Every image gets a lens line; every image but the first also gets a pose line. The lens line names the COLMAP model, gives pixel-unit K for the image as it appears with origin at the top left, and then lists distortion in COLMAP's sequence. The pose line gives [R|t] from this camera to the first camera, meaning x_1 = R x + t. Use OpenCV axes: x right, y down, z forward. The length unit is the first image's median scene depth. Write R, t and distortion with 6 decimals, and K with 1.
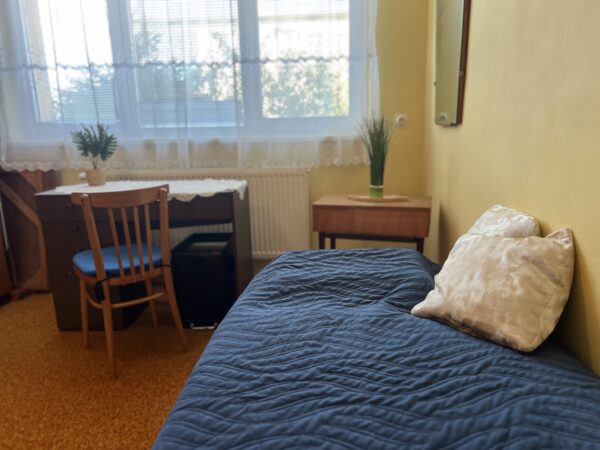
lens RADIAL K [[446.8, 0, 300.0], [0, 446.8, 225.0], [0, 0, 1]] dist [0.011774, 0.002104]
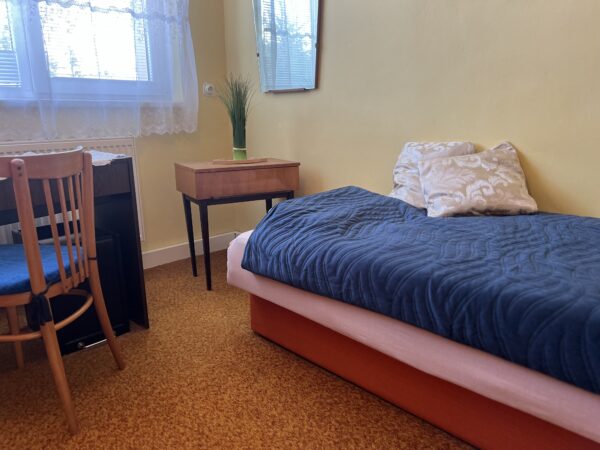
lens RADIAL K [[446.8, 0, 300.0], [0, 446.8, 225.0], [0, 0, 1]] dist [0.011774, 0.002104]
pose [[0.645956, -0.160388, 0.746335, -0.631040], [0.150945, 0.985211, 0.081080, 0.028461], [-0.748303, 0.060282, 0.660613, 0.257353]]
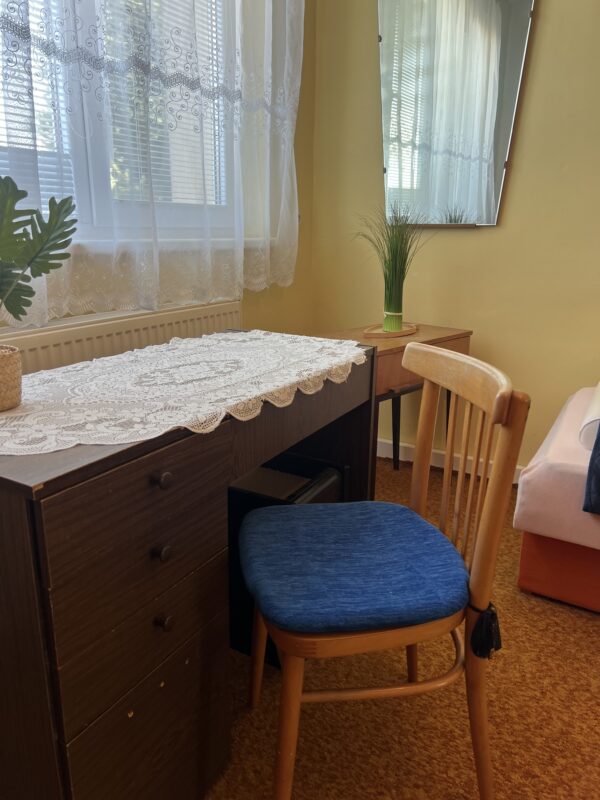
lens RADIAL K [[605.2, 0, 300.0], [0, 605.2, 400.0], [0, 0, 1]] dist [0.002588, -0.000066]
pose [[0.456872, -0.204875, 0.865618, -0.868155], [0.170661, 0.975226, 0.140742, -0.131477], [-0.873008, 0.083426, 0.480517, 0.797474]]
